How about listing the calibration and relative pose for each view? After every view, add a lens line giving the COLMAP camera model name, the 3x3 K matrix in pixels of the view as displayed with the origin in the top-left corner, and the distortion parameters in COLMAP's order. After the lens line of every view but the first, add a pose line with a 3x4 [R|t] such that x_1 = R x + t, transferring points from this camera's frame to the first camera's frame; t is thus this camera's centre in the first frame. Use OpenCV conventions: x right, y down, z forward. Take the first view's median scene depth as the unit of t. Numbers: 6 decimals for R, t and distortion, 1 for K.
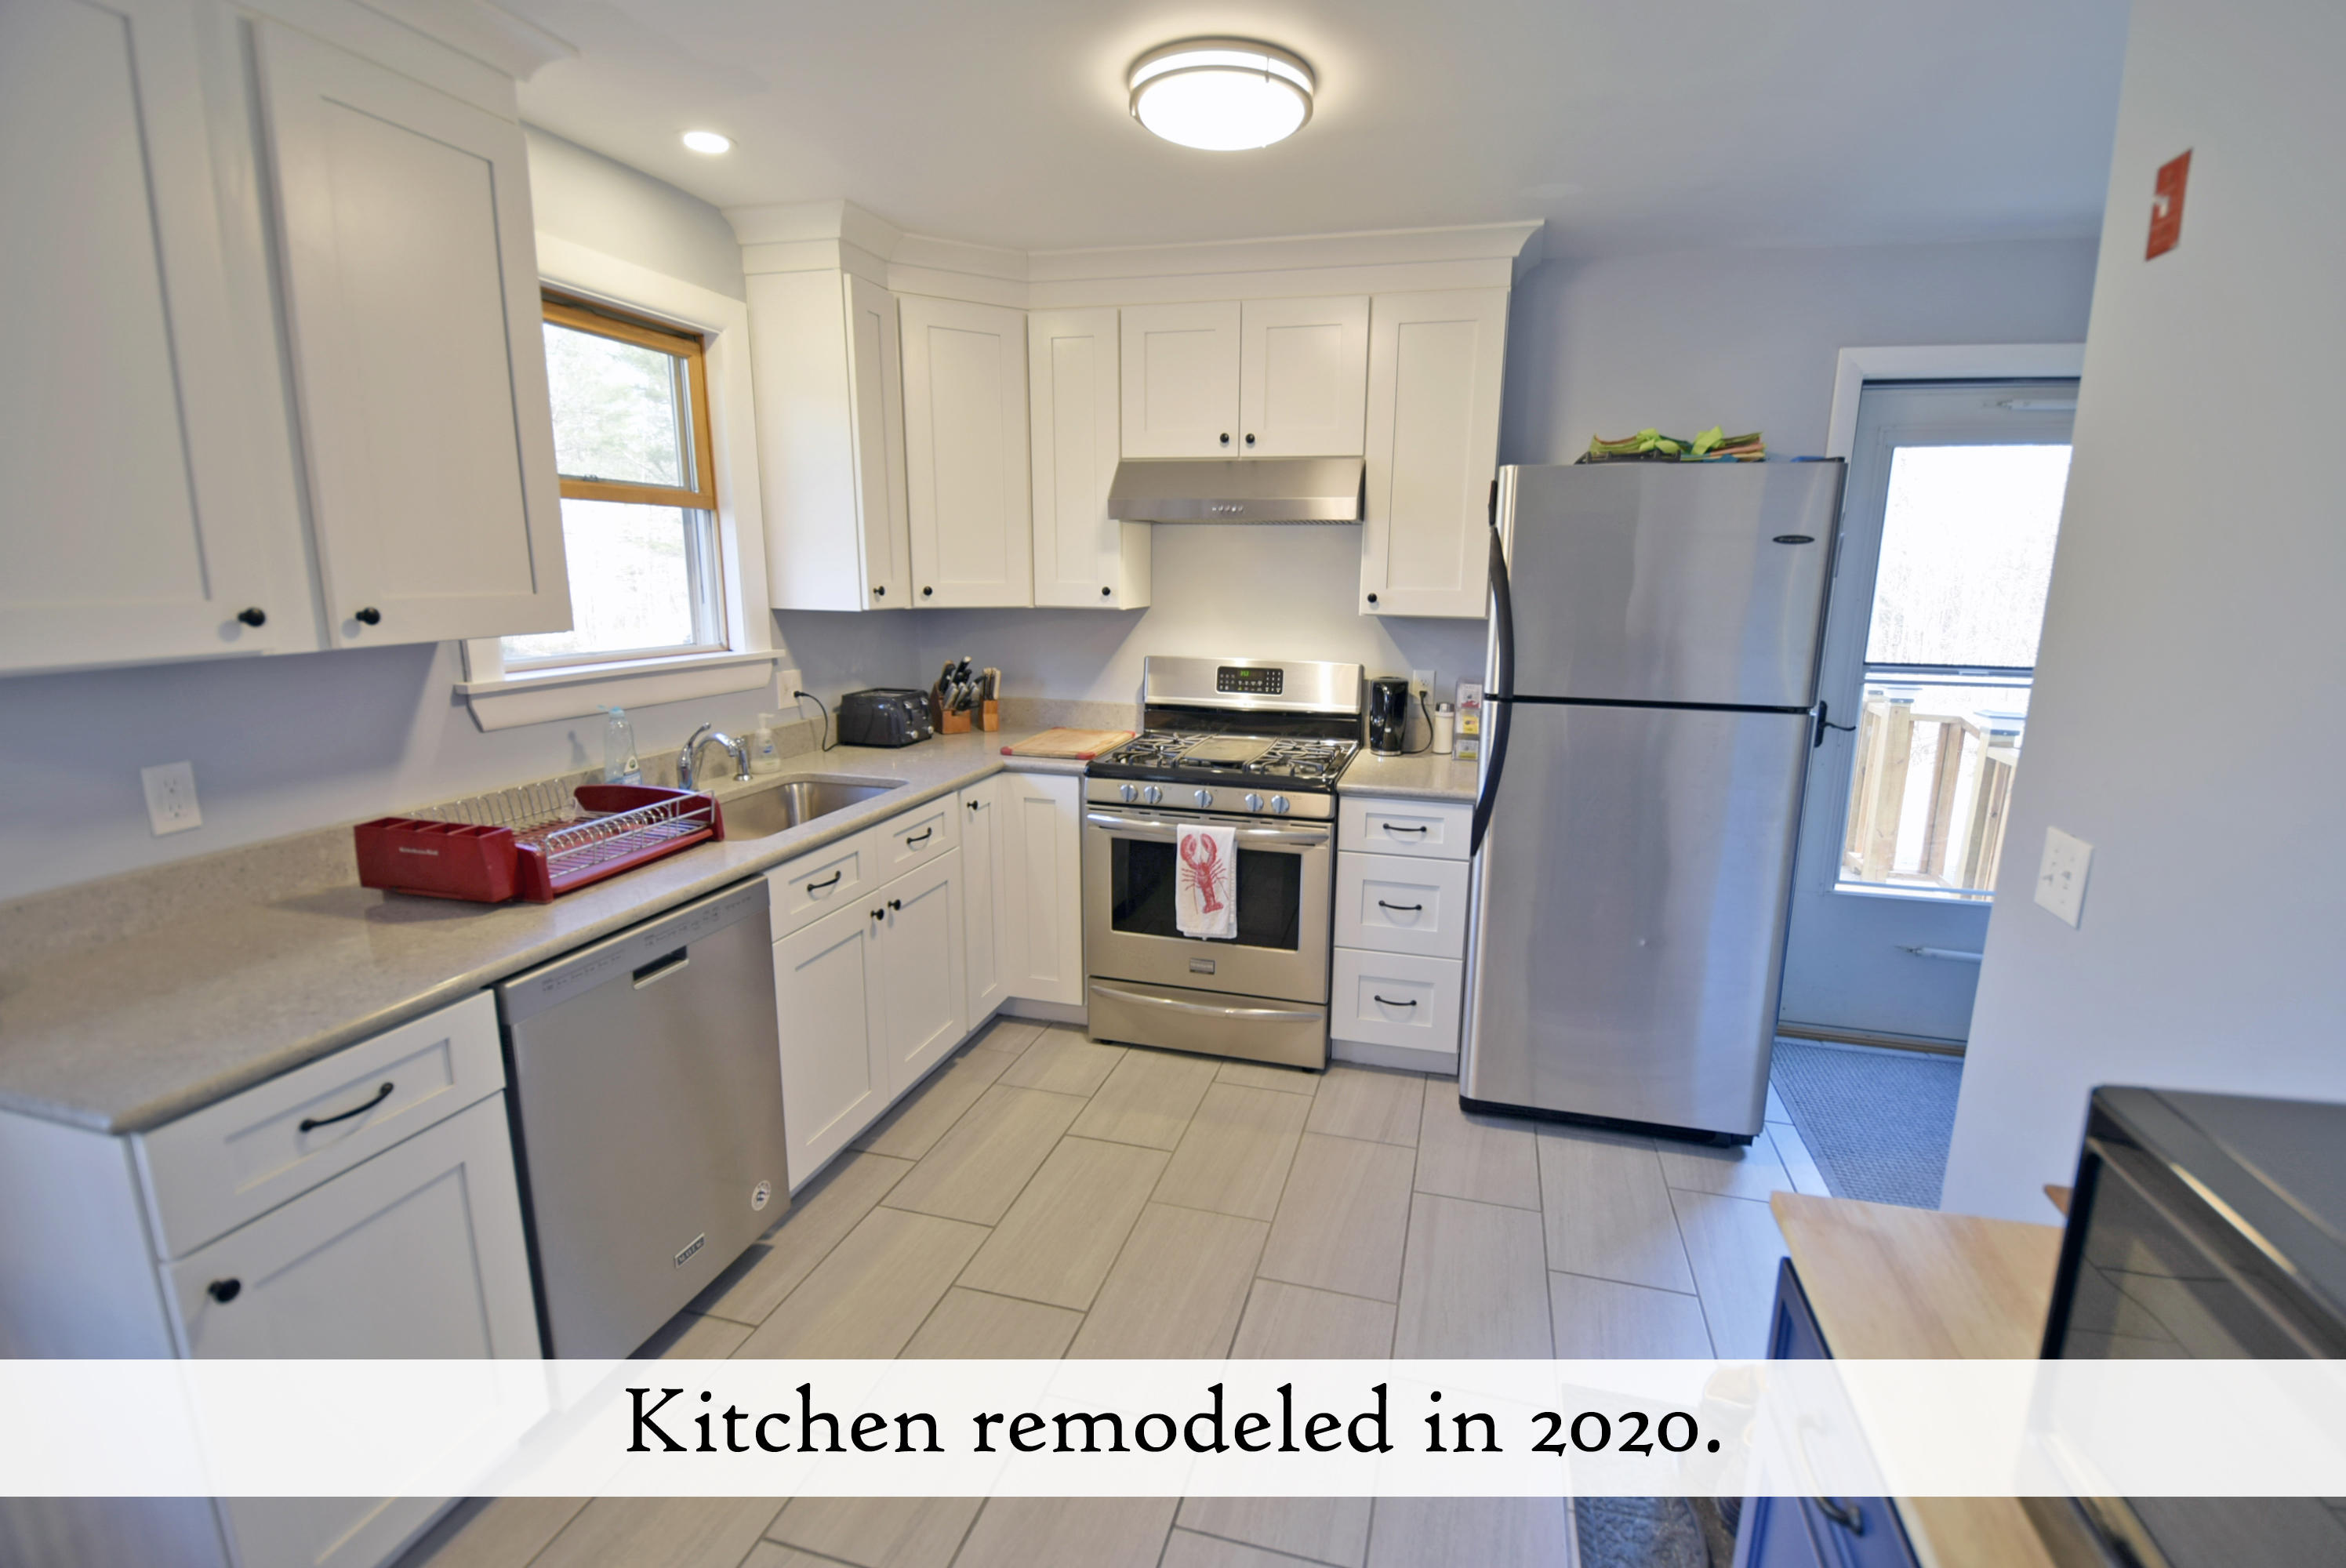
lens RADIAL K [[1045.4, 0, 1180.8], [0, 1045.4, 777.4], [0, 0, 1]] dist [-0.015251, -0.004252]
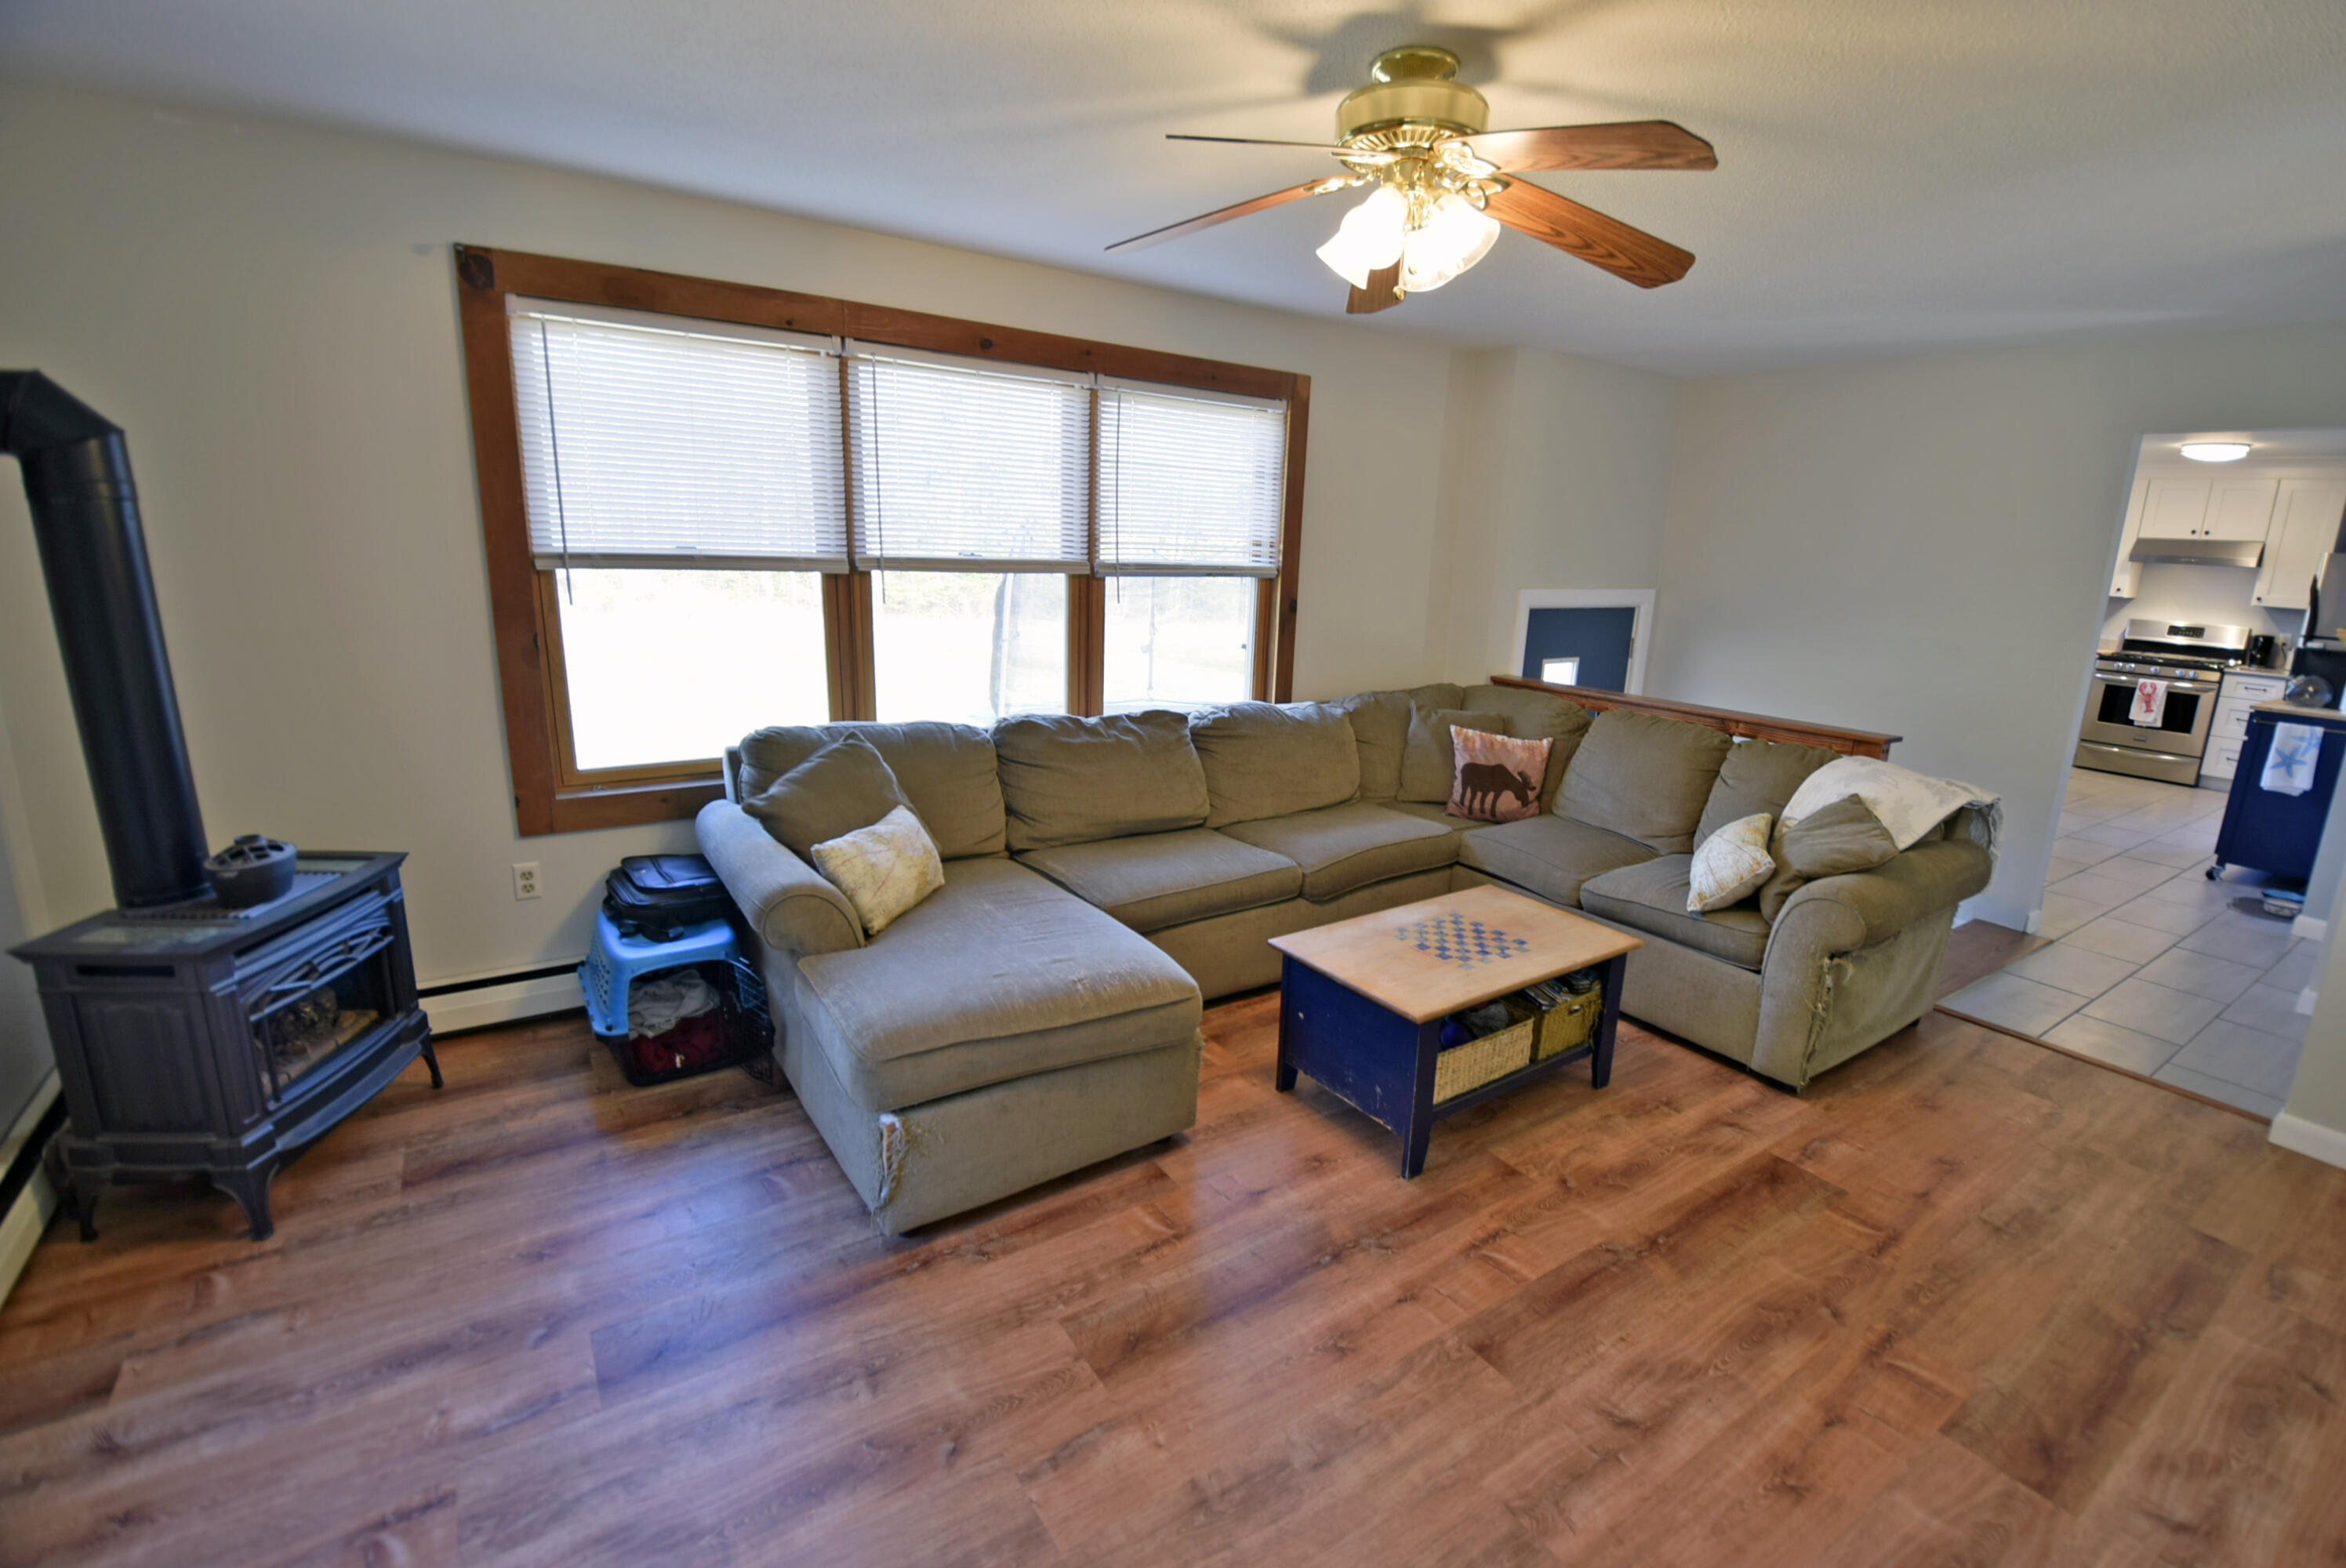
lens RADIAL K [[1045.4, 0, 1185.2], [0, 1045.4, 771.5], [0, 0, 1]] dist [-0.015251, -0.004252]
pose [[0.770104, 0.165517, -0.616071, -0.214603], [-0.161170, 0.984905, 0.063143, 0.482049], [0.617223, 0.050666, 0.785156, -2.422724]]
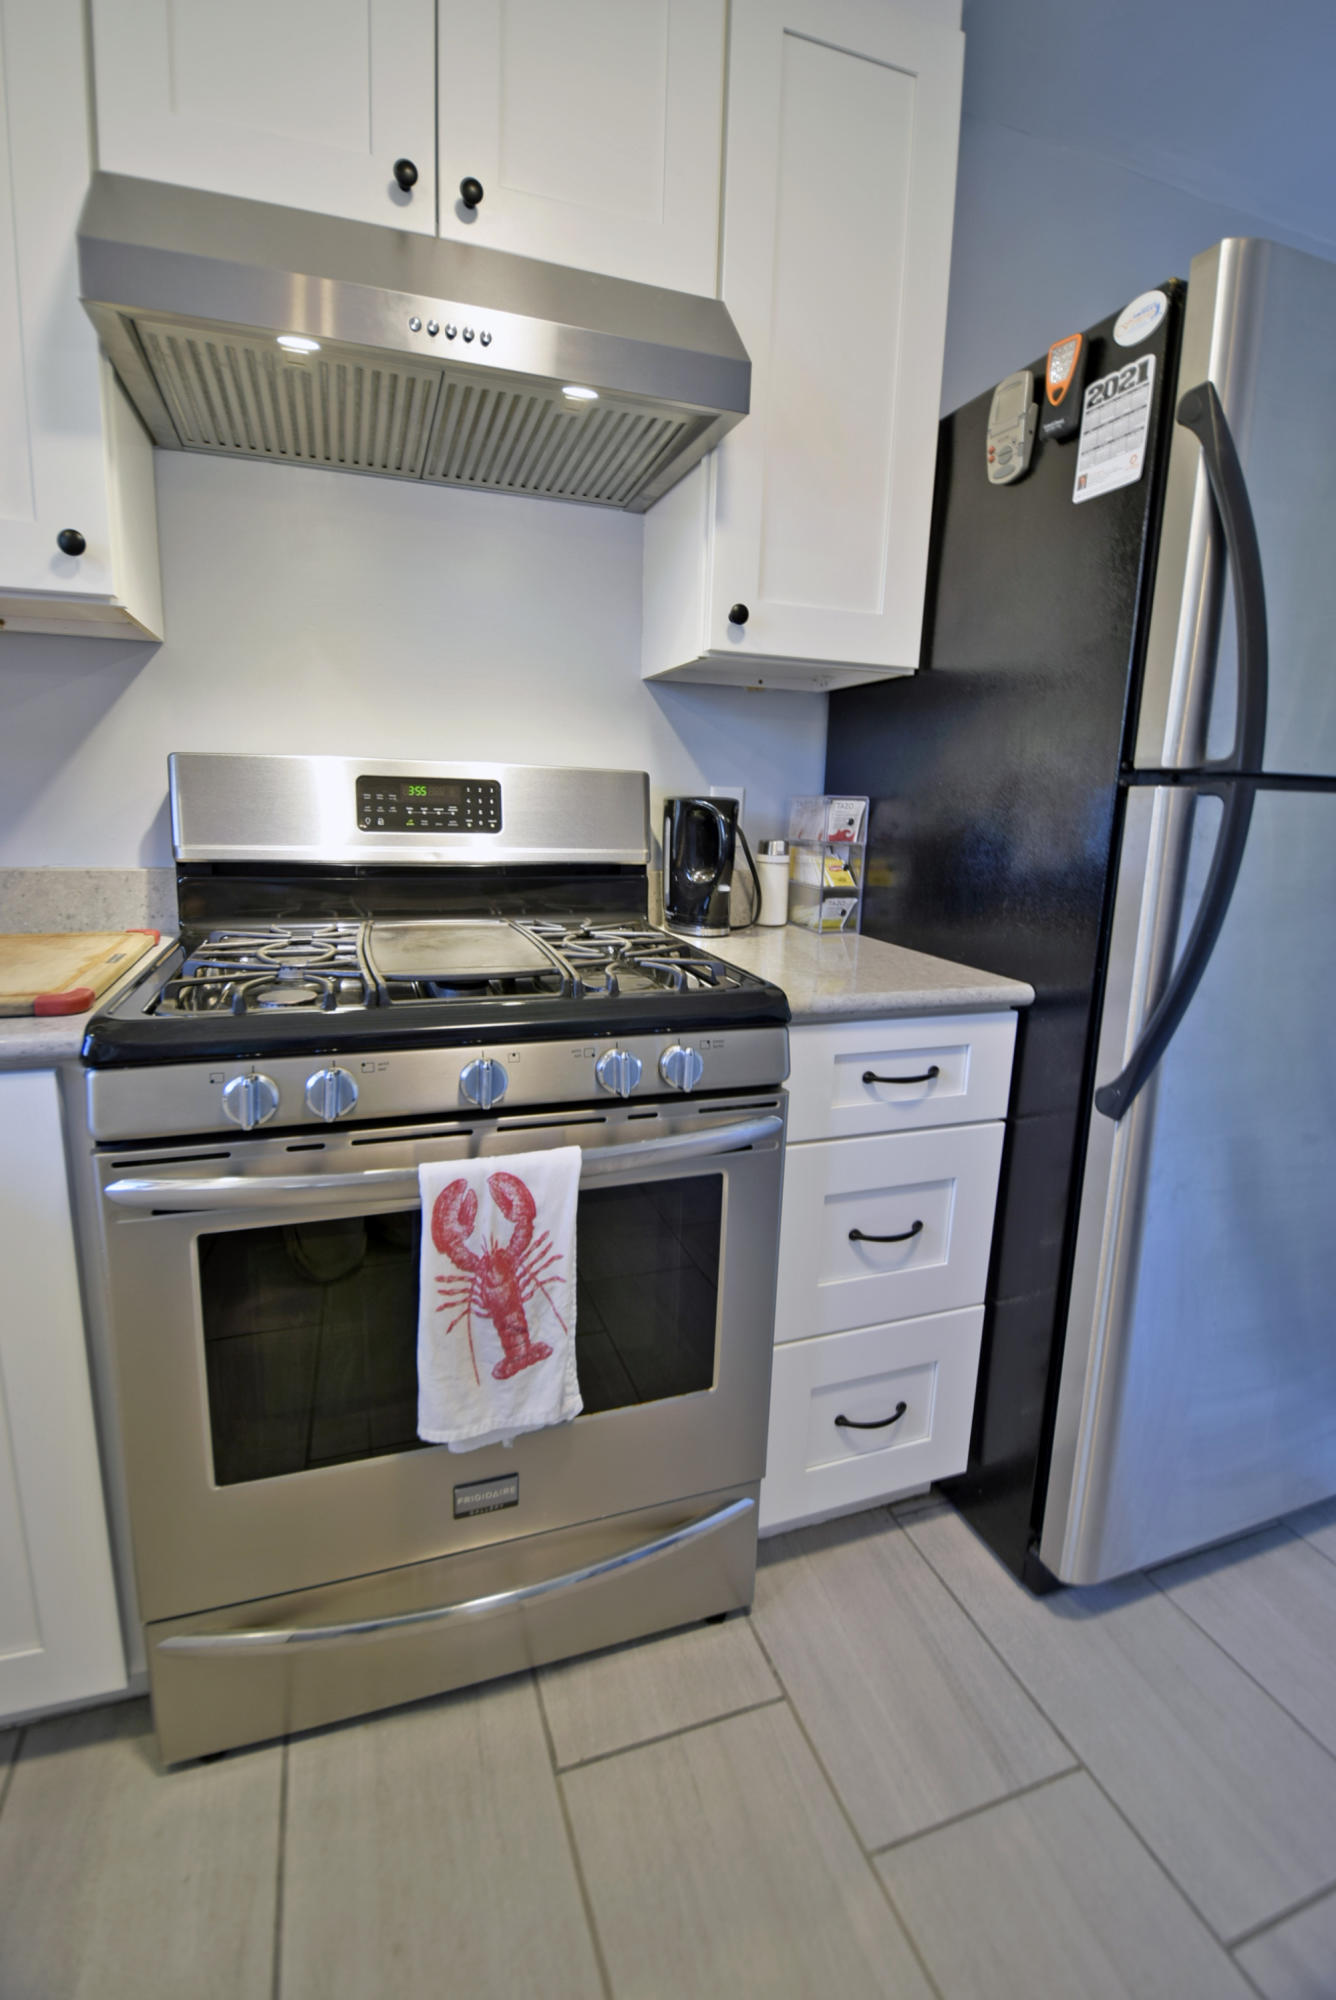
lens RADIAL K [[891.3, 0, 655.7], [0, 891.3, 966.5], [0, 0, 1]] dist [-0.015251, -0.004252]
pose [[0.812023, -0.093735, 0.576049, -0.102666], [0.097375, 0.994943, 0.024634, -0.021025], [-0.575445, 0.036089, 0.817044, 0.684785]]
